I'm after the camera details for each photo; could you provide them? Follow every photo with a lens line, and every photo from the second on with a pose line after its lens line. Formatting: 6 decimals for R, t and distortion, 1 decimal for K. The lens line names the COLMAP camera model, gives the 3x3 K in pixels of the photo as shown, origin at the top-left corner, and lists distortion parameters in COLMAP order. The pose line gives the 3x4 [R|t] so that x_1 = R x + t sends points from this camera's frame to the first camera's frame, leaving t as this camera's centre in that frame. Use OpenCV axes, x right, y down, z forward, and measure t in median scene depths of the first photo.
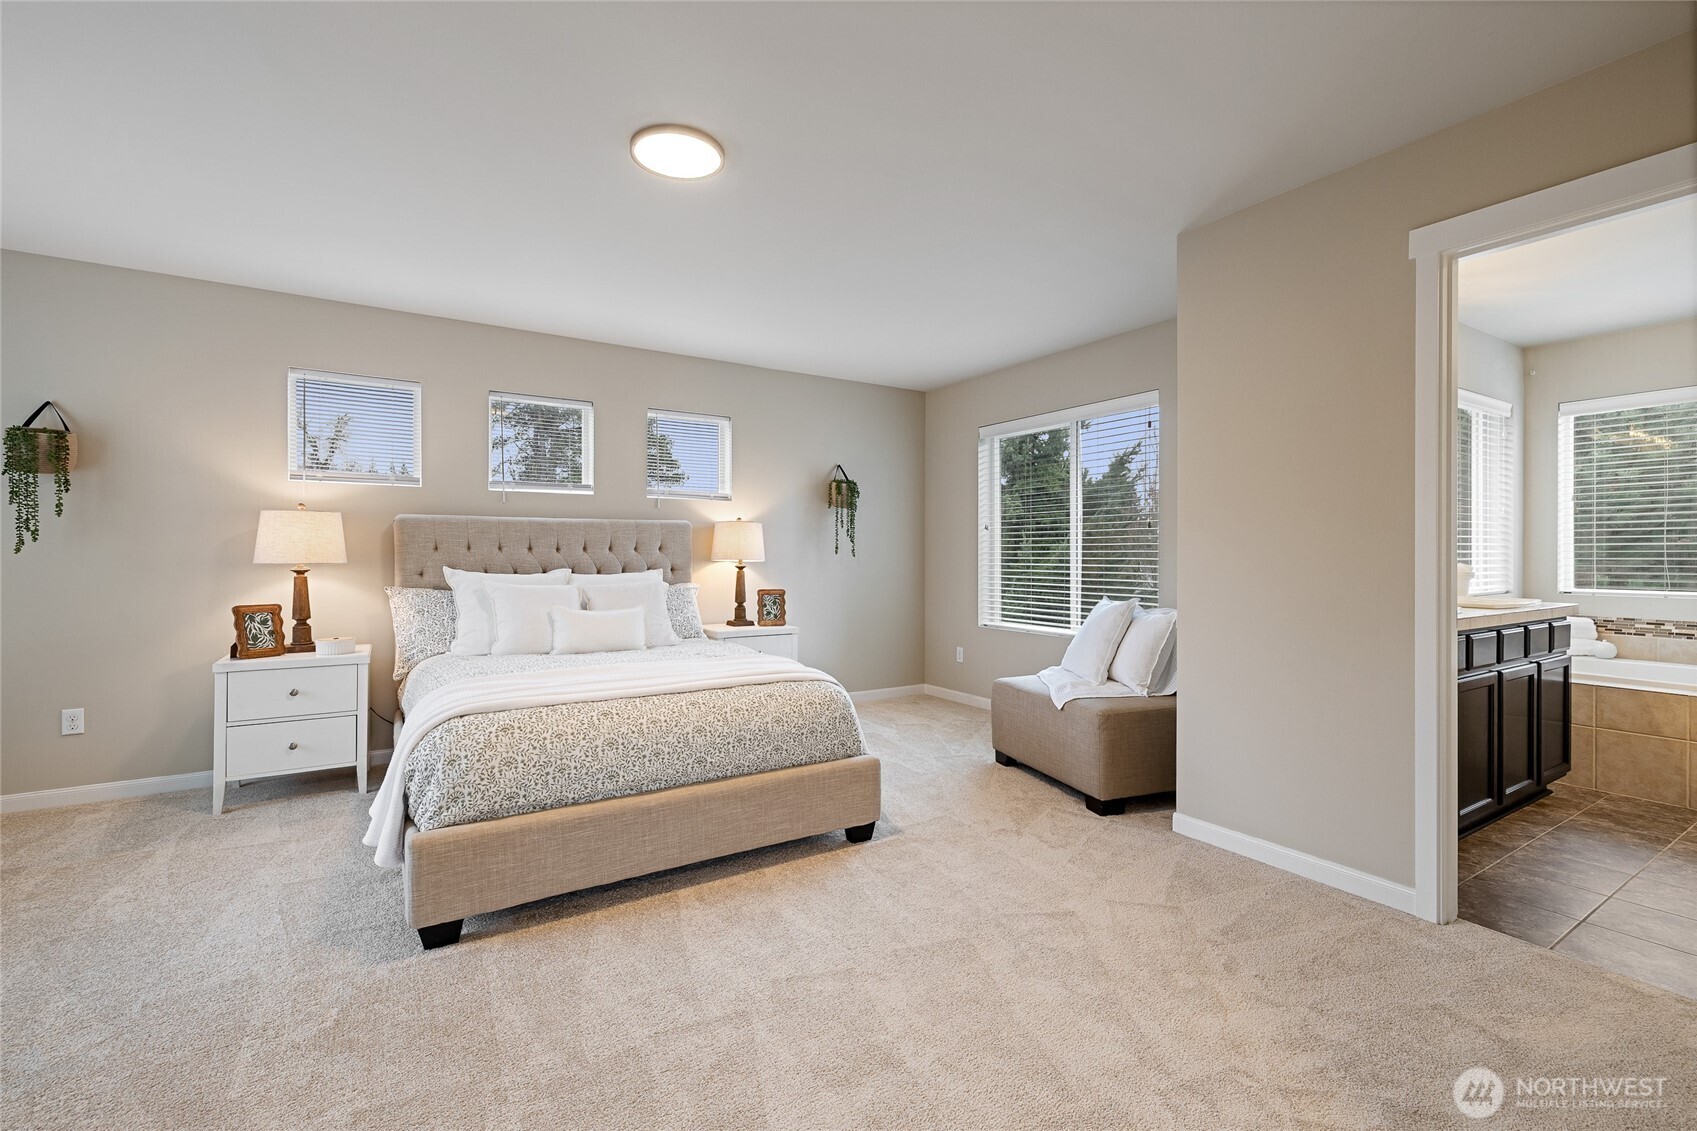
lens RADIAL K [[752.7, 0, 875.1], [0, 752.7, 551.3], [0, 0, 1]] dist [-0.000669, 0.001438]
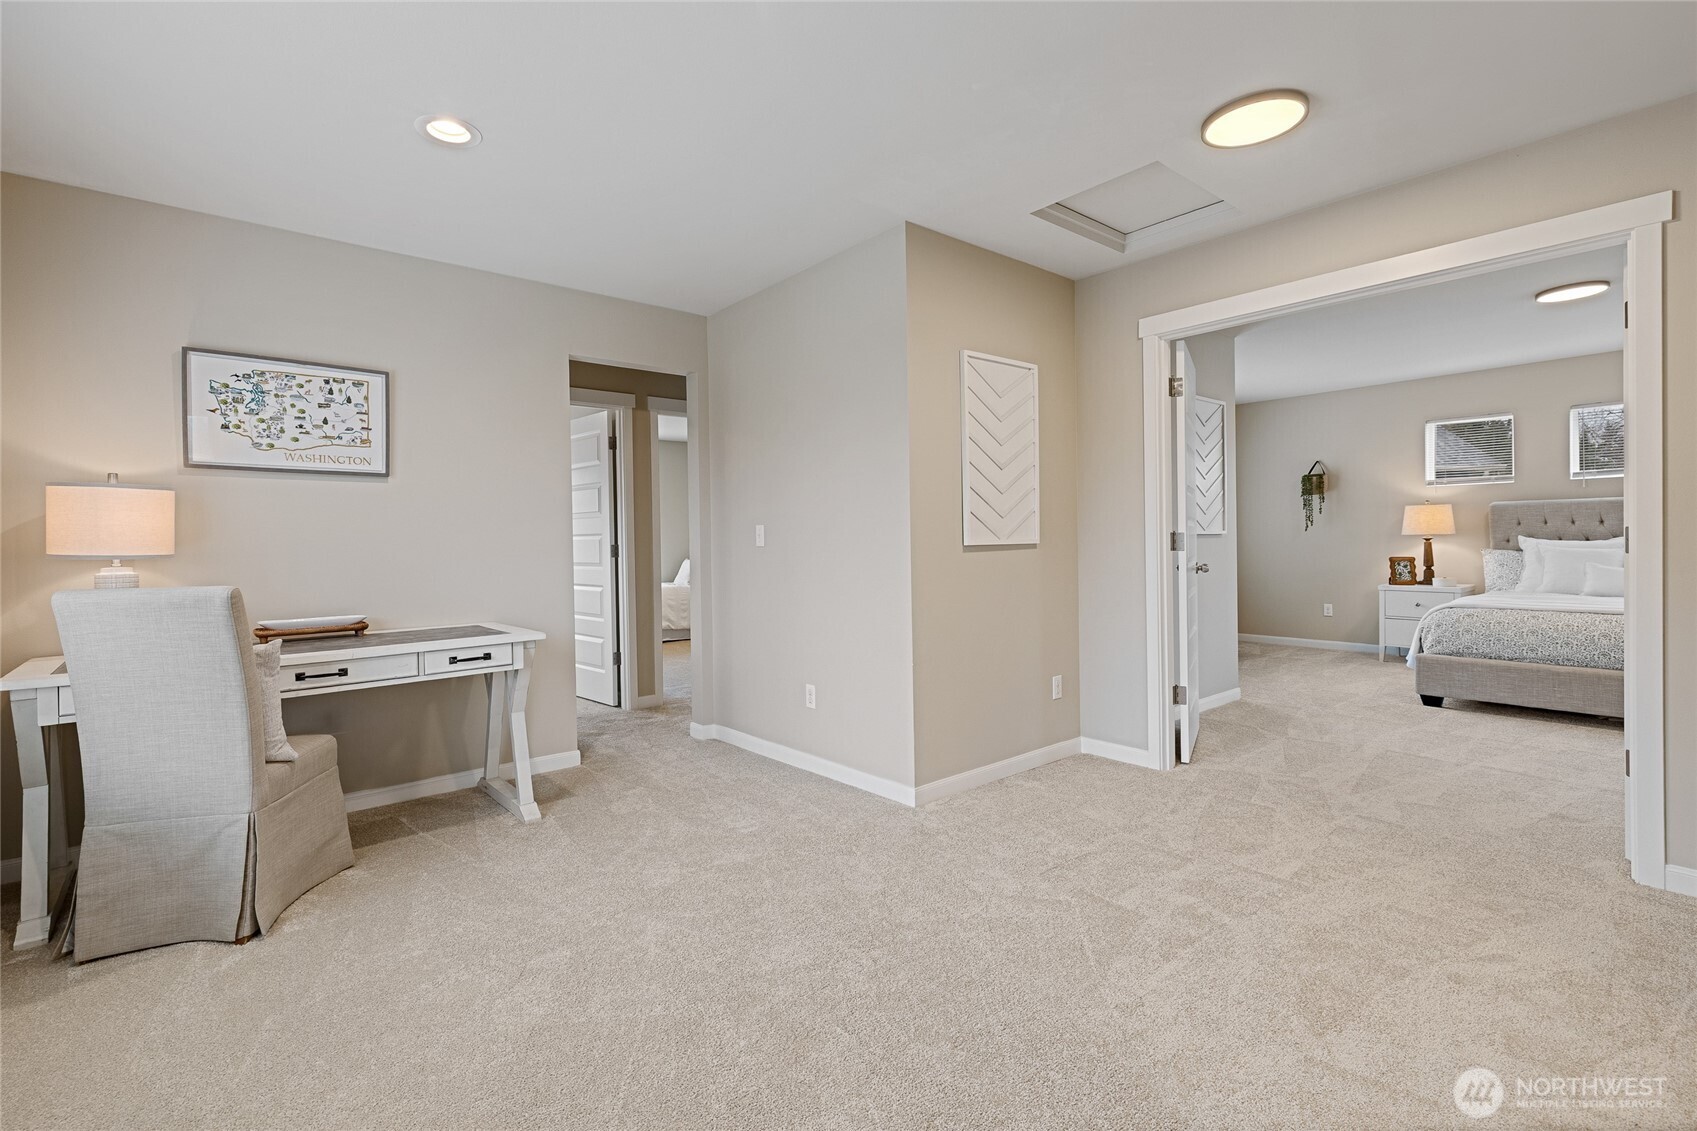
lens RADIAL K [[752.7, 0, 833.7], [0, 752.7, 565.2], [0, 0, 1]] dist [-0.000669, 0.001438]
pose [[0.113420, 0.031192, -0.993057, 0.831729], [0.026332, 0.999062, 0.034388, -0.009568], [0.993198, -0.030049, 0.112492, -0.582761]]
